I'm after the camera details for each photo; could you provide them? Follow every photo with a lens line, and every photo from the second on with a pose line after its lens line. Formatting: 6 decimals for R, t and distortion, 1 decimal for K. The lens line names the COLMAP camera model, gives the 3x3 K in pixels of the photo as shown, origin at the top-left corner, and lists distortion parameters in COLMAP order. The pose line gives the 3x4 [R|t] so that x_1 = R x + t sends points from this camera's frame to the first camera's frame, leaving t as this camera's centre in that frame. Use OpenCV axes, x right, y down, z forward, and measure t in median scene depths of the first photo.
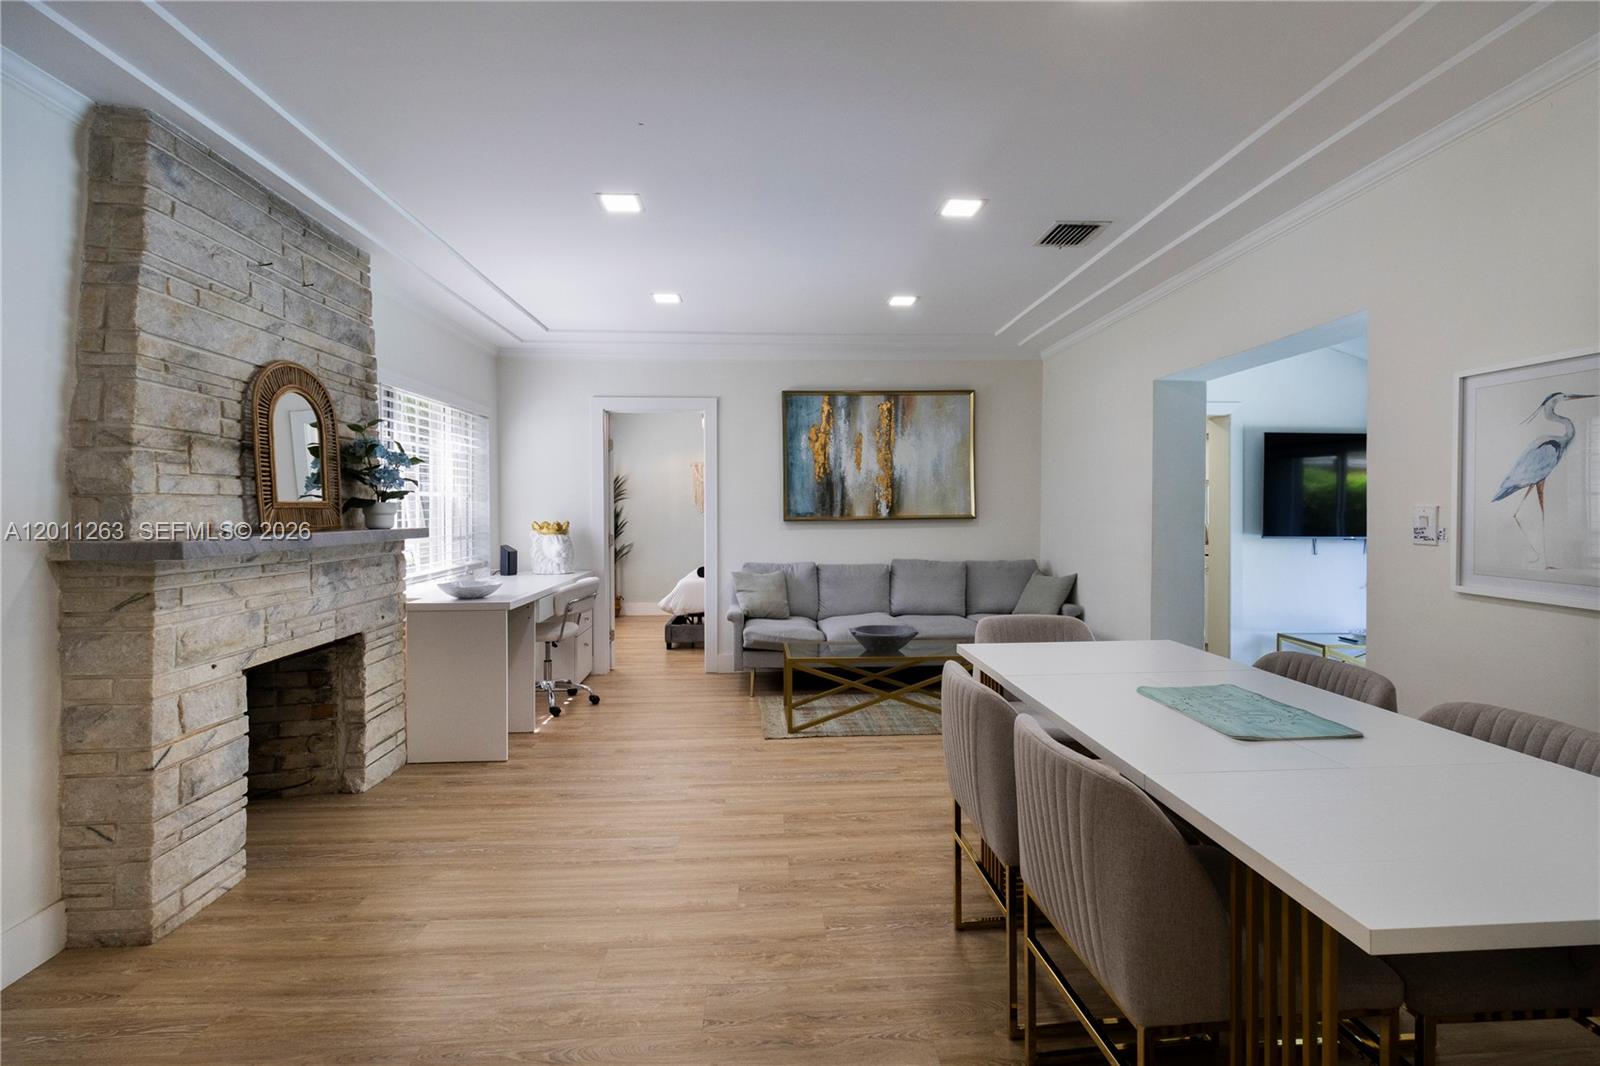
lens RADIAL K [[737.6, 0, 806.1], [0, 737.6, 524.2], [0, 0, 1]] dist [0.000844, 0.000706]
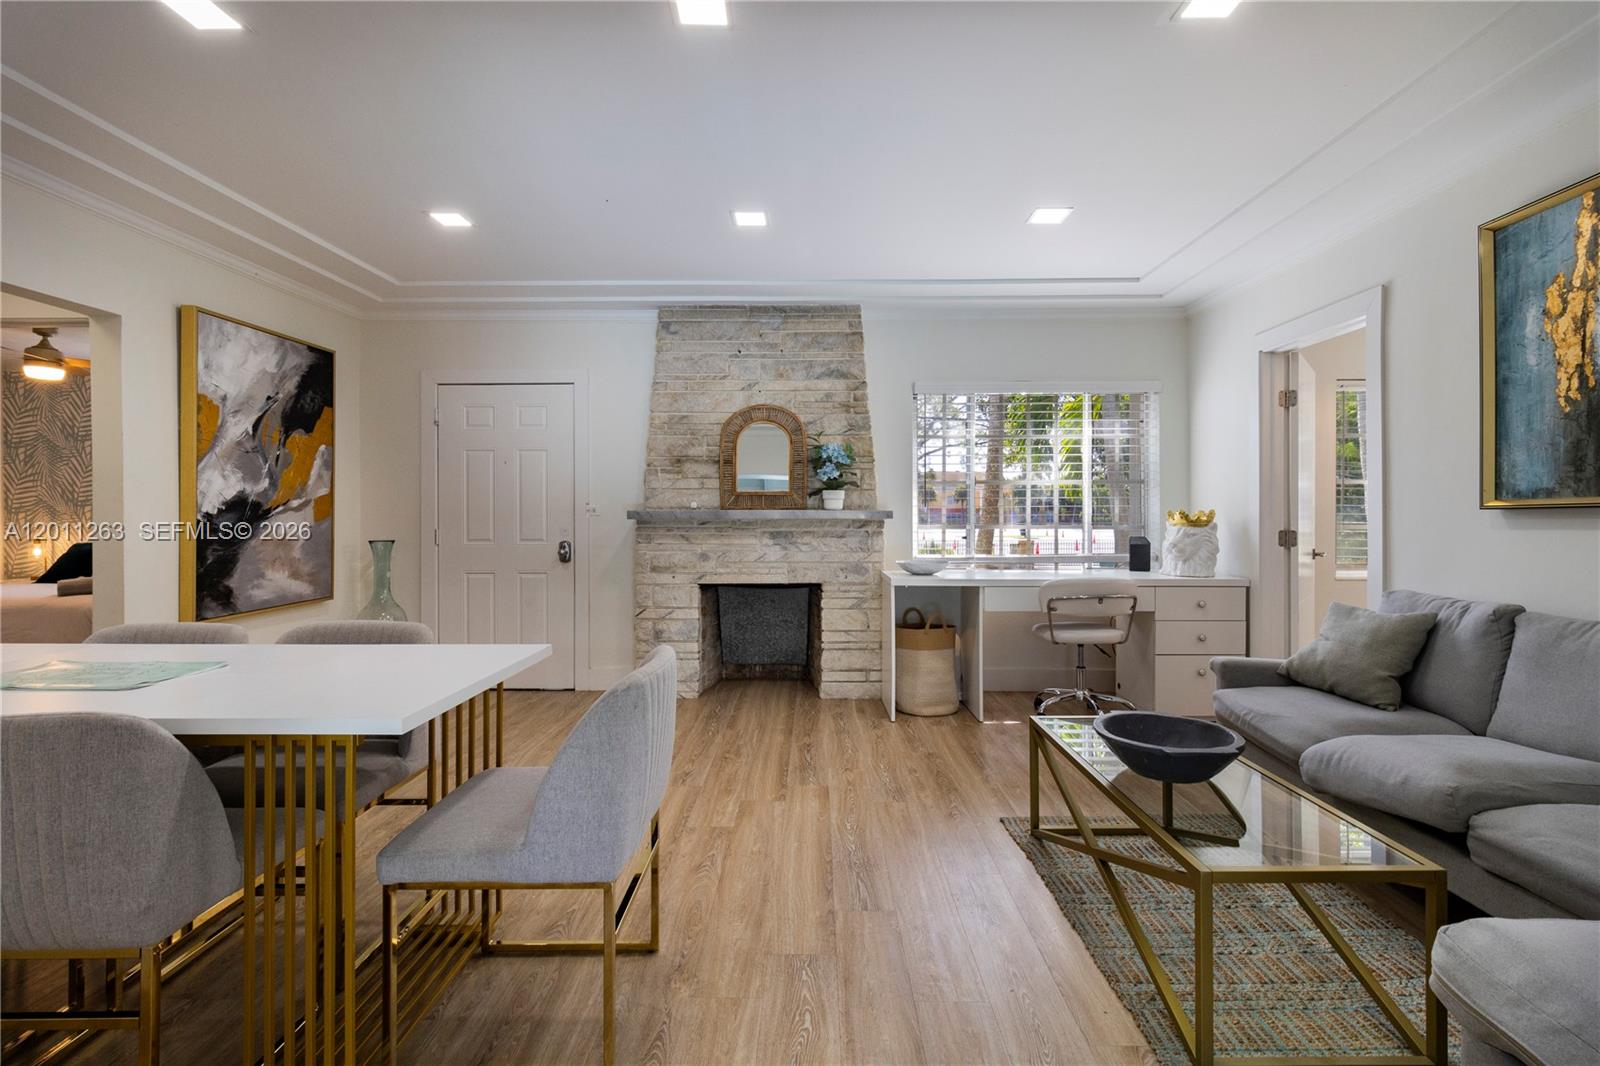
lens RADIAL K [[737.6, 0, 808.6], [0, 737.6, 519.0], [0, 0, 1]] dist [0.000844, 0.000706]
pose [[-0.068905, 0.008513, -0.997587, 0.464864], [-0.020495, 0.999740, 0.009947, 0.006068], [0.997413, 0.021131, -0.068712, 0.626739]]
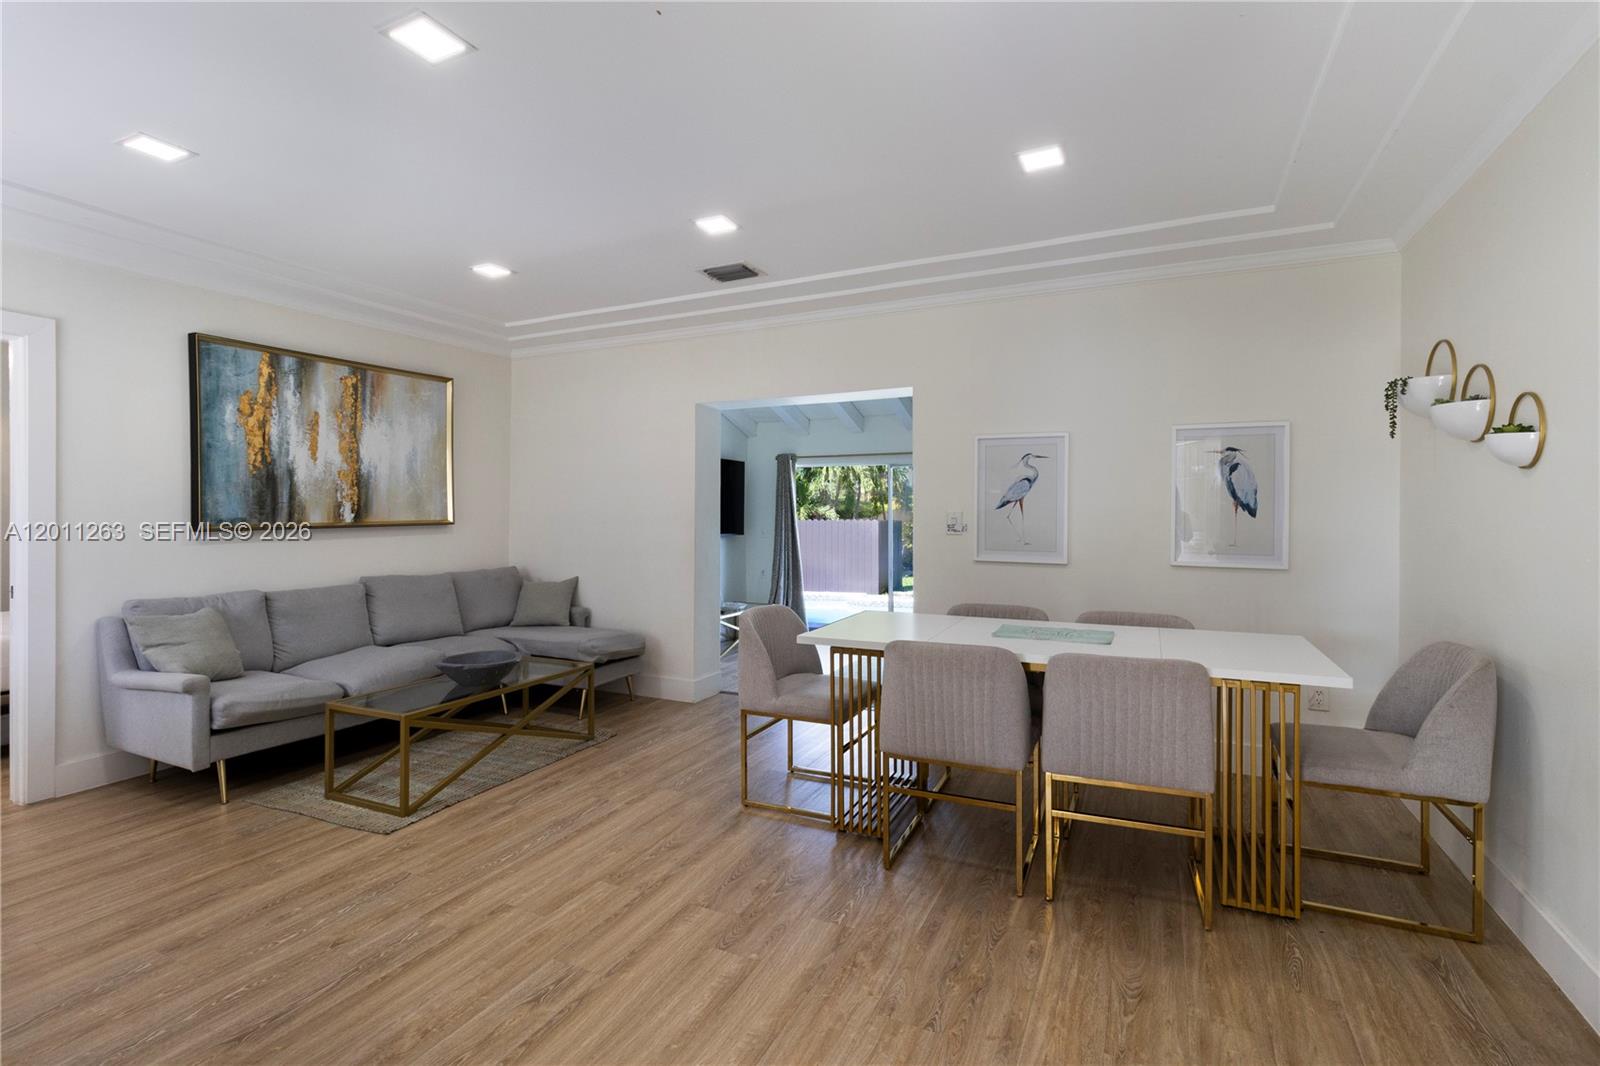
lens RADIAL K [[737.6, 0, 806.0], [0, 737.6, 518.7], [0, 0, 1]] dist [0.000844, 0.000706]
pose [[0.478836, -0.004651, 0.877892, -0.354199], [0.017644, 0.999835, -0.004327, -0.003209], [-0.877727, 0.017561, 0.478839, 0.214927]]
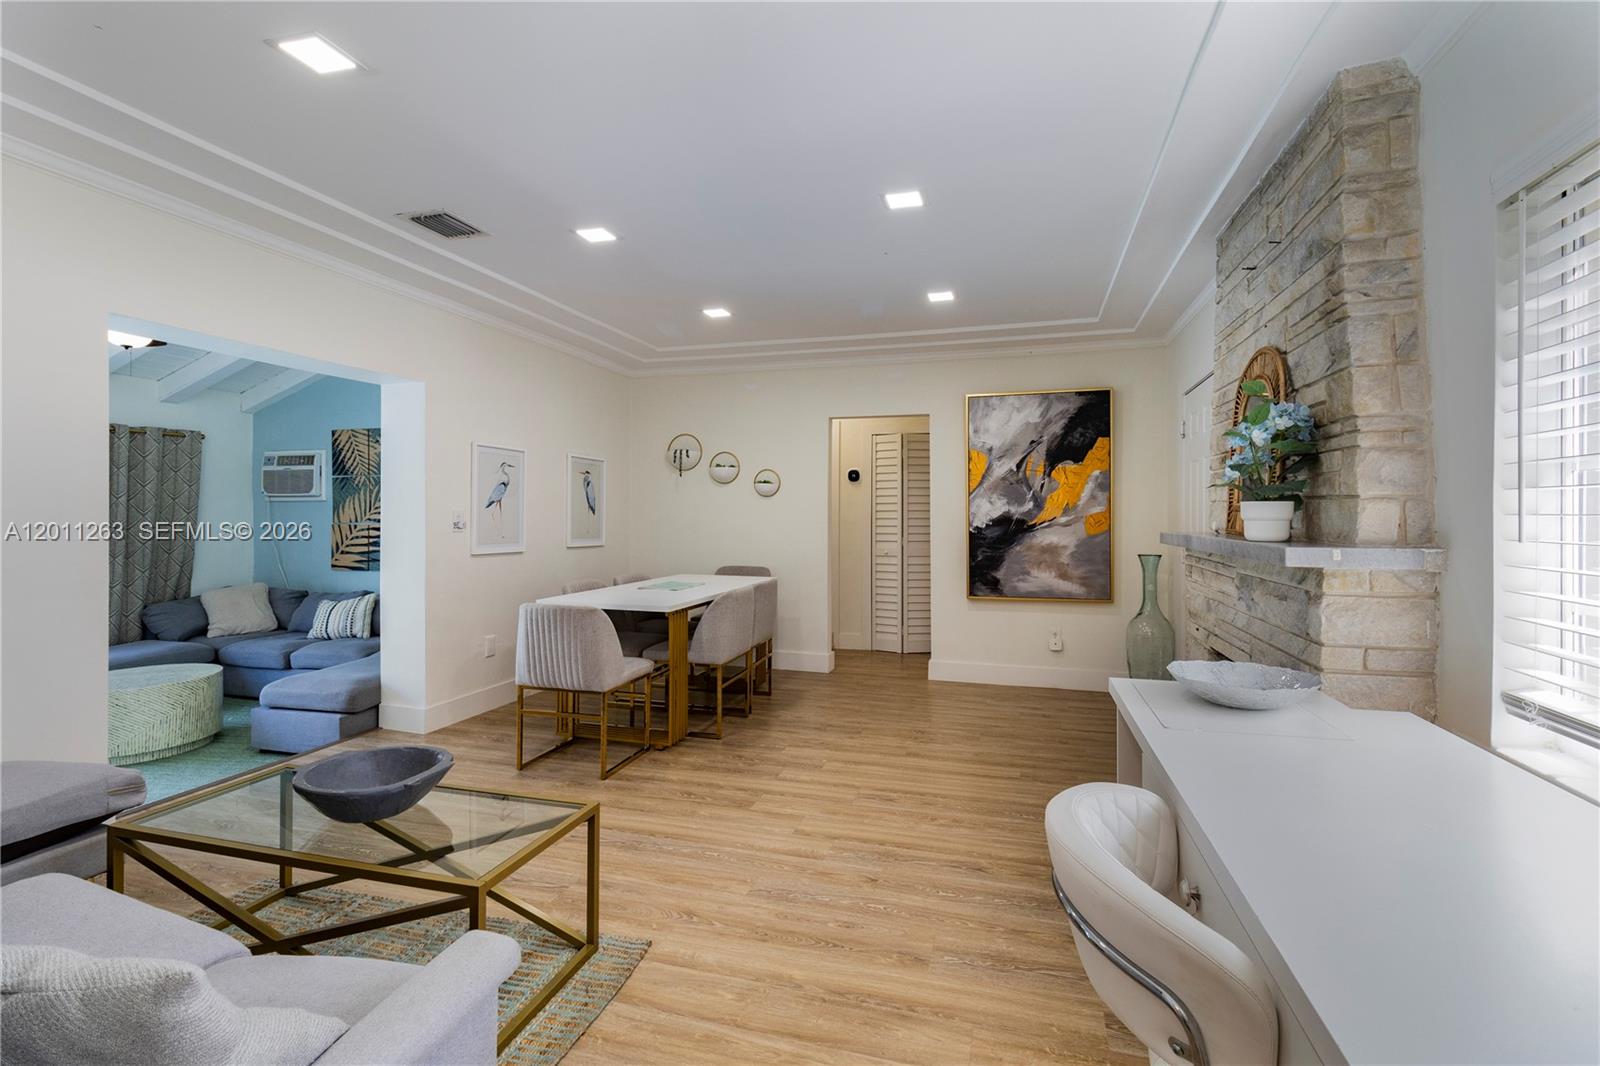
lens RADIAL K [[737.6, 0, 804.5], [0, 737.6, 520.0], [0, 0, 1]] dist [0.000844, 0.000706]
pose [[-0.941758, -0.004037, 0.336268, -0.244888], [0.005952, 0.999571, 0.028670, -0.020482], [-0.336239, 0.029002, -0.941330, 1.056655]]
